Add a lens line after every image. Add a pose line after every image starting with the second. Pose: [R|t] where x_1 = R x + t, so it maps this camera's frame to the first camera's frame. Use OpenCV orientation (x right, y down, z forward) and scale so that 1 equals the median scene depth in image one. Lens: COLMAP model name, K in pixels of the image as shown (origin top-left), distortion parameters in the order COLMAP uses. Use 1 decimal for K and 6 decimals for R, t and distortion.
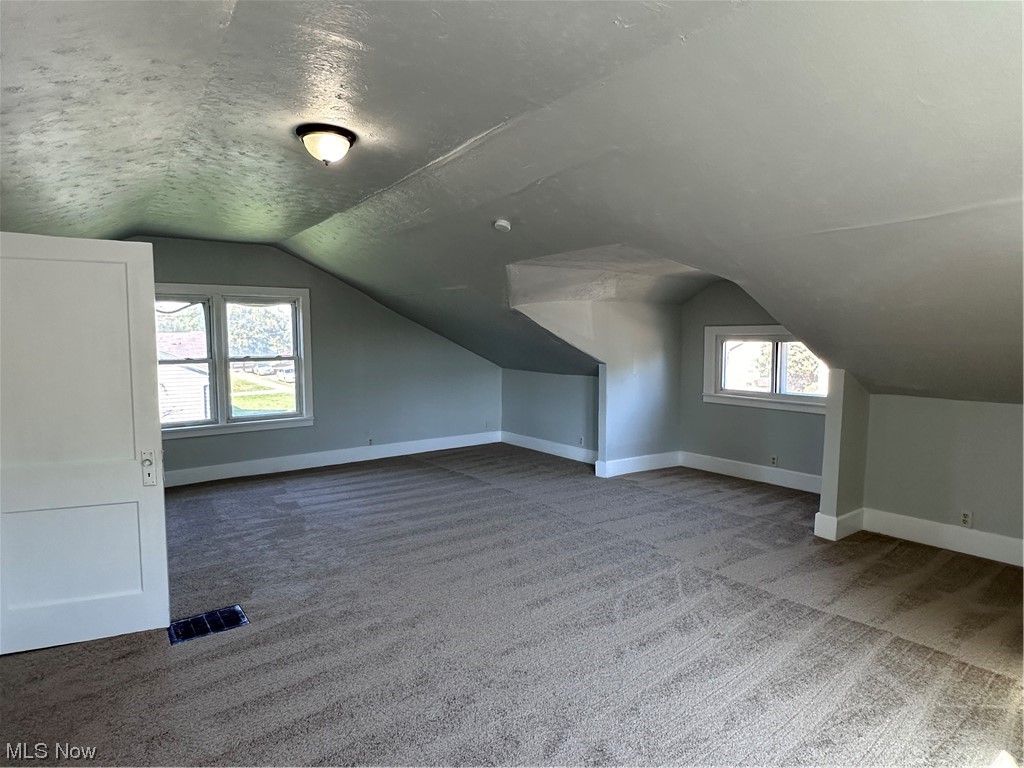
lens RADIAL K [[576.7, 0, 520.7], [0, 576.7, 385.9], [0, 0, 1]] dist [-0.001646, 0.000329]
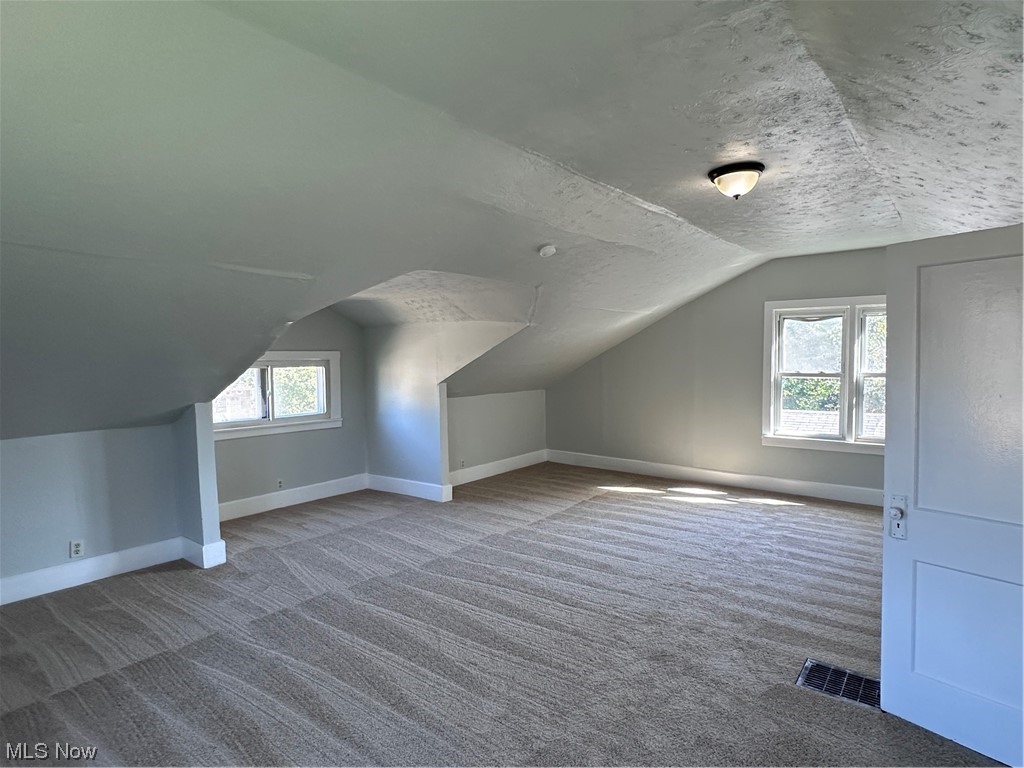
lens RADIAL K [[576.7, 0, 520.8], [0, 576.7, 381.4], [0, 0, 1]] dist [-0.001646, 0.000329]
pose [[-0.268379, -0.026991, 0.962935, -0.997483], [0.090821, 0.994446, 0.053187, -0.100798], [-0.959023, 0.101729, -0.264437, 1.334474]]
